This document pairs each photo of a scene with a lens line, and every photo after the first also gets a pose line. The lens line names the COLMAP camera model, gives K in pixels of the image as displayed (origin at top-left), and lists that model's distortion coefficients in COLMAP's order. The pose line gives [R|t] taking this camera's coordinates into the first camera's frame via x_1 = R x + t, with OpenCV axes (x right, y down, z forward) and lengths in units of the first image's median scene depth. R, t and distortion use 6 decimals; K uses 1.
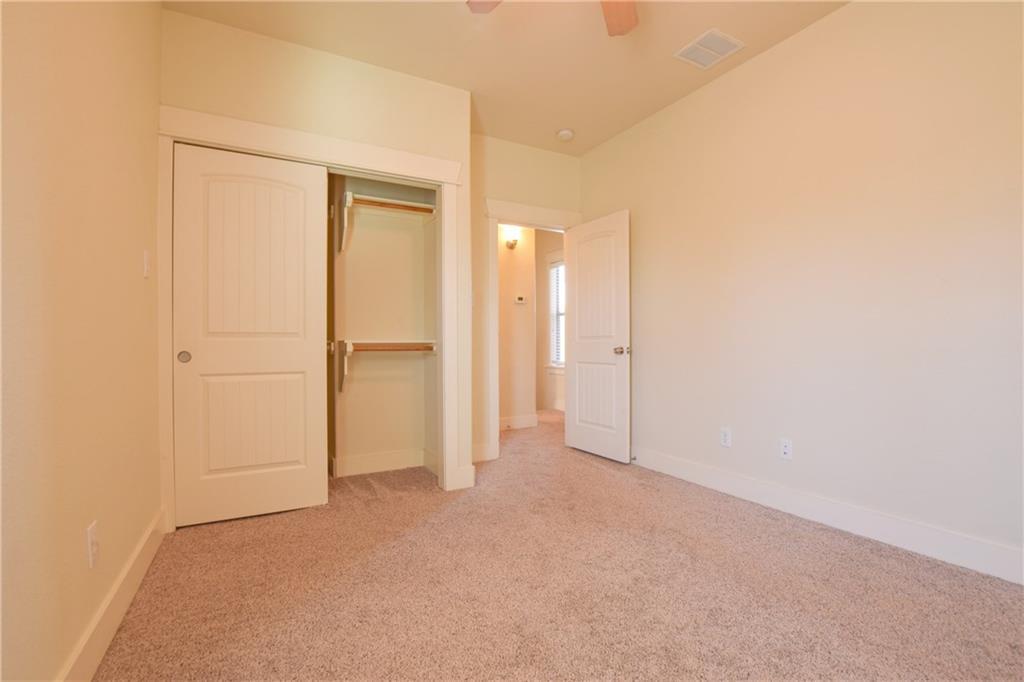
lens RADIAL K [[462.4, 0, 518.5], [0, 462.4, 344.7], [0, 0, 1]] dist [-0.031899, -0.000217]
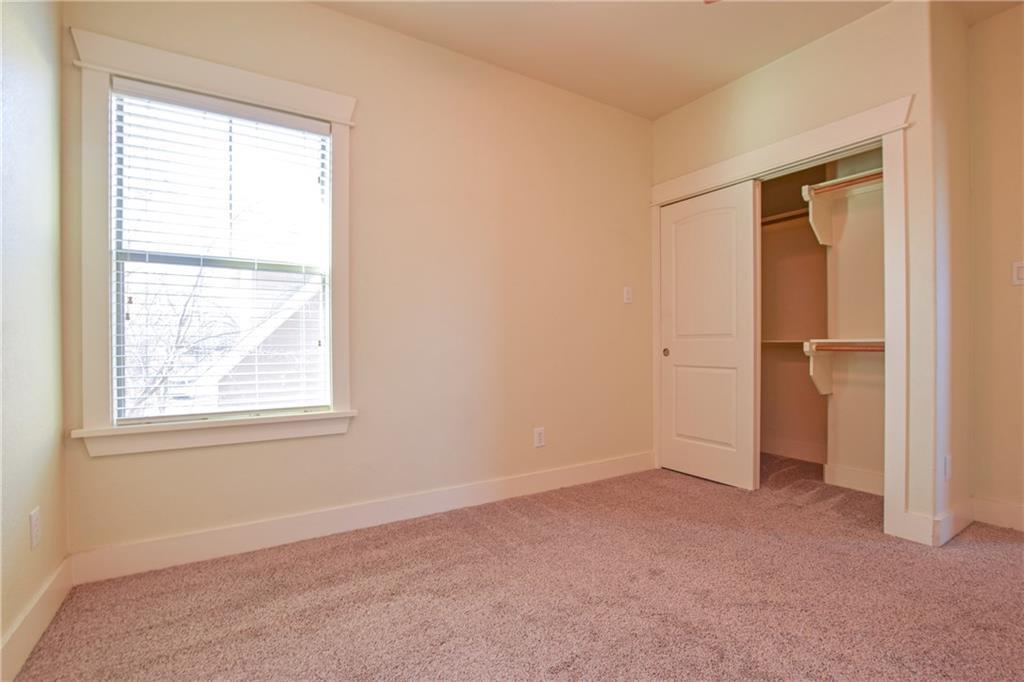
lens RADIAL K [[462.4, 0, 518.5], [0, 462.4, 344.7], [0, 0, 1]] dist [-0.031899, -0.000217]
pose [[0.062308, 0.005212, -0.998043, 0.638799], [0.004507, 0.999975, 0.005504, -0.007142], [0.998047, -0.004841, 0.062283, 0.389189]]
